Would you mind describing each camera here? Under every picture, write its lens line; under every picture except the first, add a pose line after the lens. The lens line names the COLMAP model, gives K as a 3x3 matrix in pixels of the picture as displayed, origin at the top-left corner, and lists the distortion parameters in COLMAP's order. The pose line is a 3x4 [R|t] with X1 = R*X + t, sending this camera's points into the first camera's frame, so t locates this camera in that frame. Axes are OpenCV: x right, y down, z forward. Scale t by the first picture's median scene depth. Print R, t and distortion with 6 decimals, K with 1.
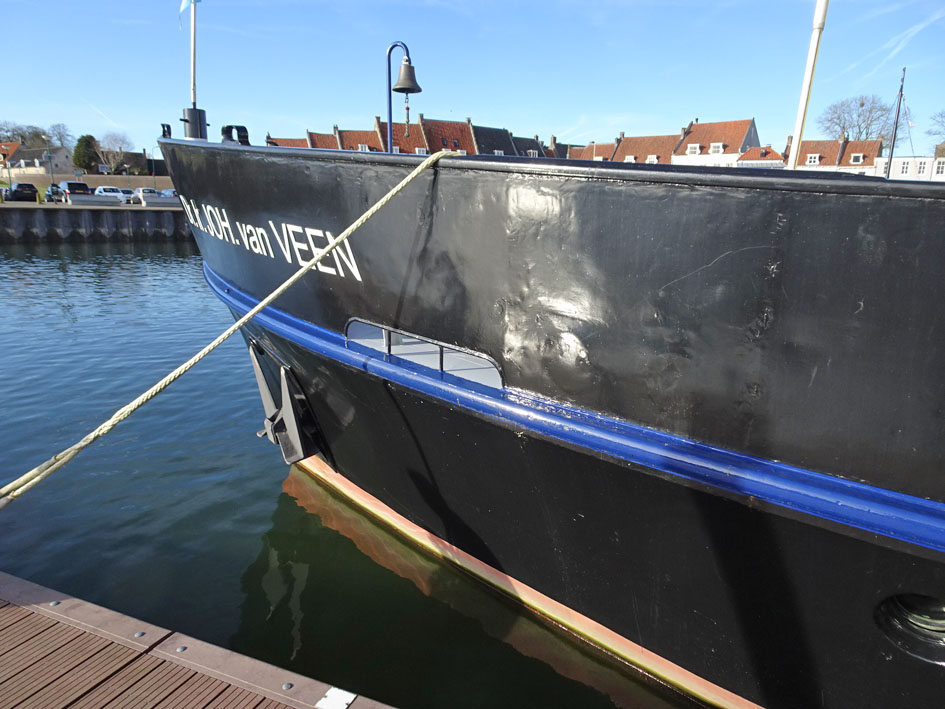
lens RADIAL K [[665.9, 0, 472.5], [0, 665.9, 354.5], [0, 0, 1]] dist [-0.003892, -0.000991]
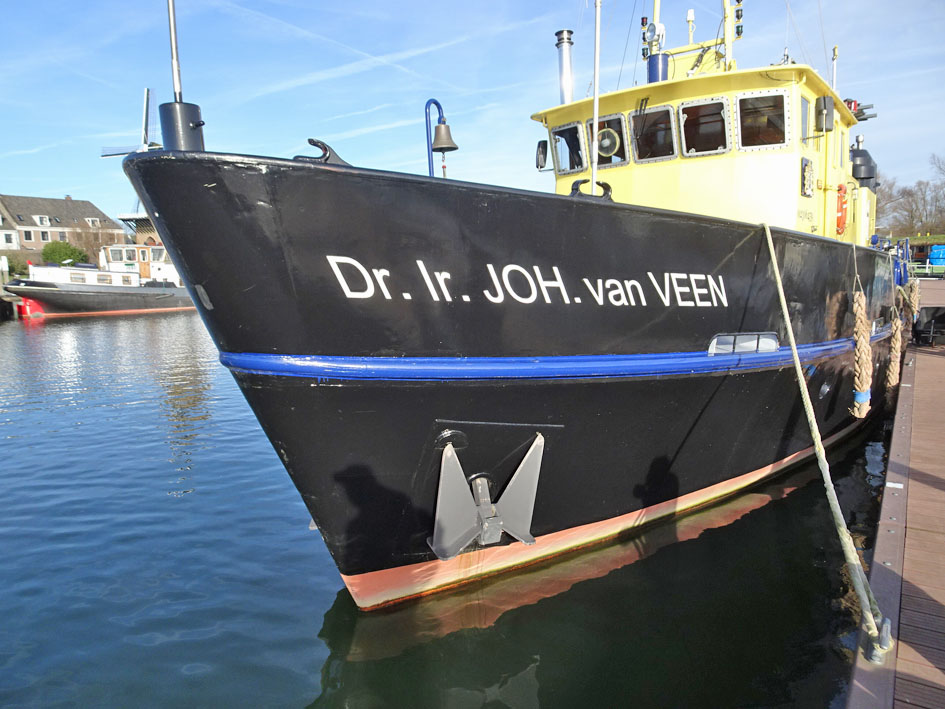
lens RADIAL K [[665.9, 0, 472.5], [0, 665.9, 354.5], [0, 0, 1]] dist [-0.003892, -0.000991]
pose [[0.175551, -0.155531, 0.972107, -1.493062], [0.245720, 0.963111, 0.109717, -0.269689], [-0.953312, 0.219606, 0.207292, 1.108078]]
